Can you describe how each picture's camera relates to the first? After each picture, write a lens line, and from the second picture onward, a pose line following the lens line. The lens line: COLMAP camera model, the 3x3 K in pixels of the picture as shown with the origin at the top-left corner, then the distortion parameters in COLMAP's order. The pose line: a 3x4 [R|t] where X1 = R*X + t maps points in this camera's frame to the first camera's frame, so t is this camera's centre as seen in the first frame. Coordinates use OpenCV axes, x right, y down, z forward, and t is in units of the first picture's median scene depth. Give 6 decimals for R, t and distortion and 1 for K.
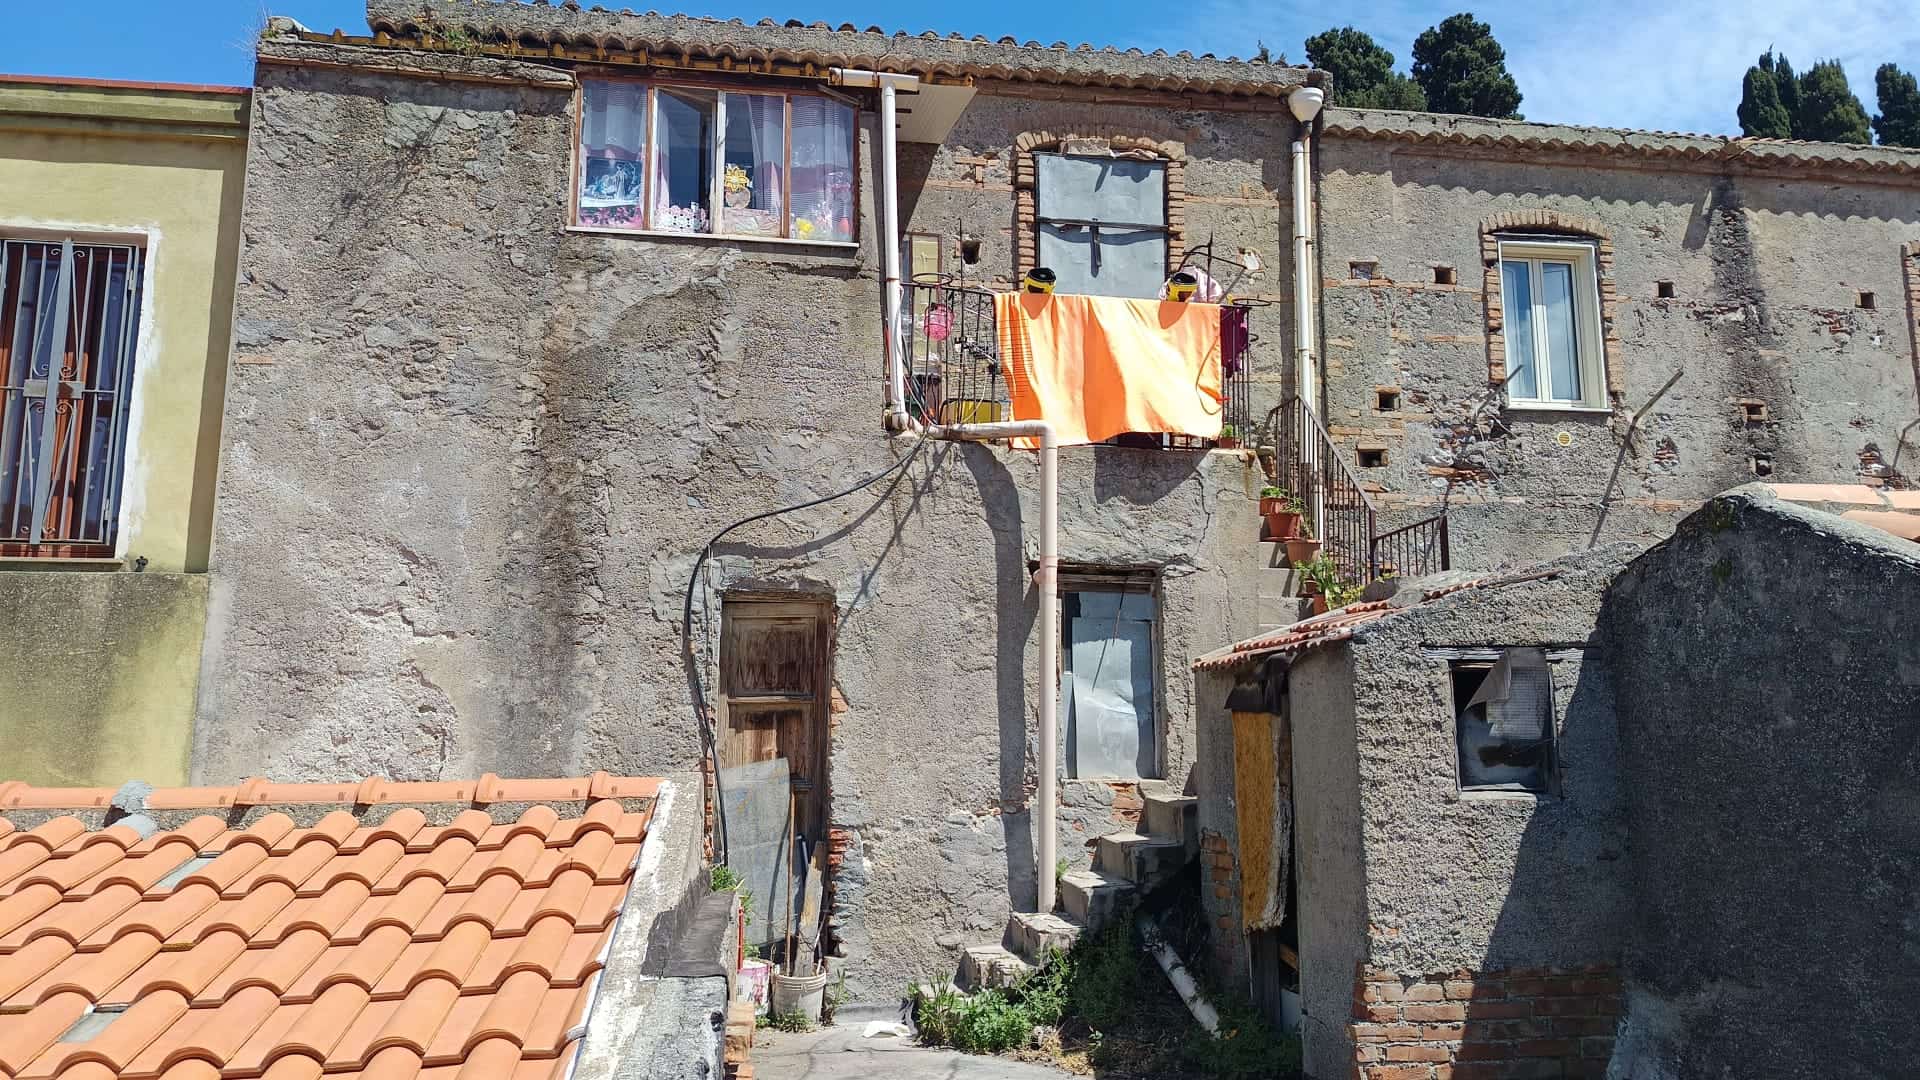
lens RADIAL K [[1318.9, 0, 953.2], [0, 1318.9, 542.8], [0, 0, 1]] dist [0.023162, -0.036082]
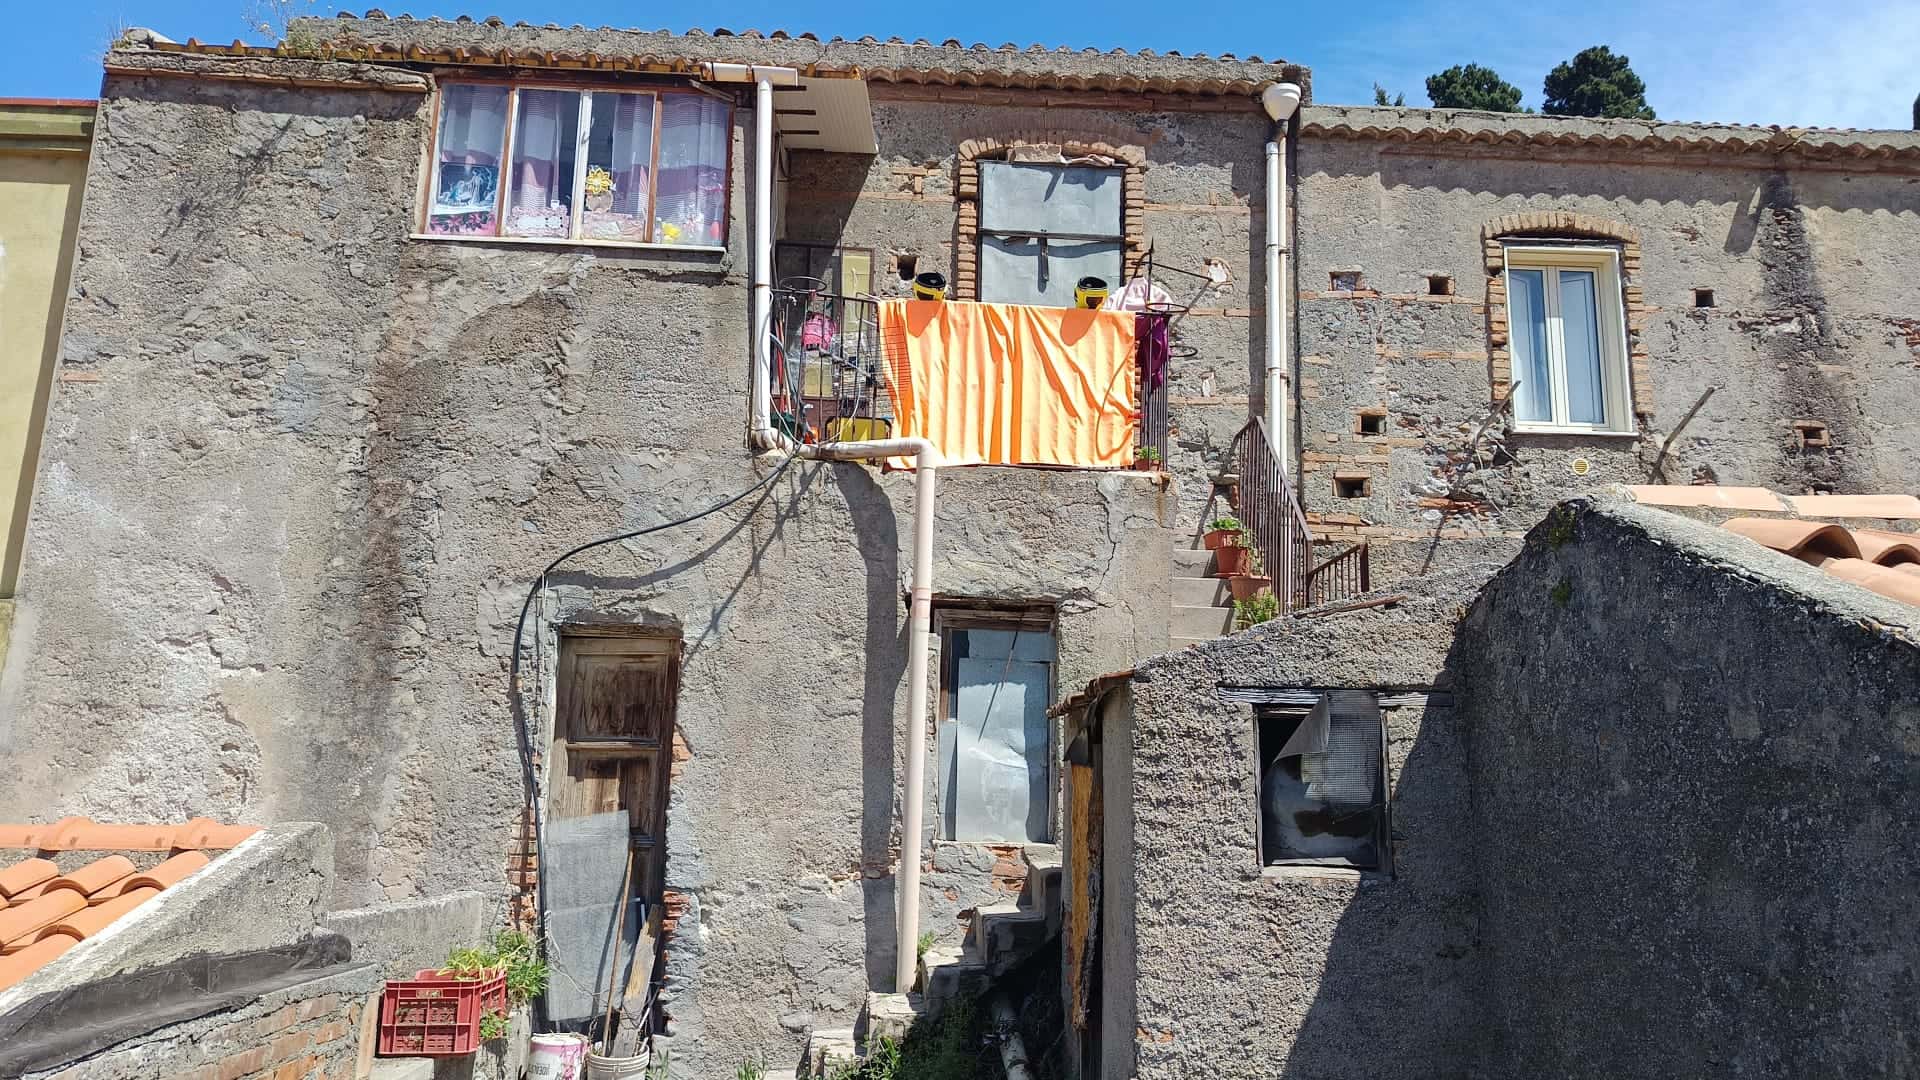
lens RADIAL K [[1318.9, 0, 978.4], [0, 1318.9, 541.0], [0, 0, 1]] dist [0.023162, -0.036082]
pose [[0.994917, 0.001940, -0.100678, 0.202748], [-0.006498, 0.998968, -0.044958, 0.017998], [0.100486, 0.045383, 0.993903, 0.114682]]
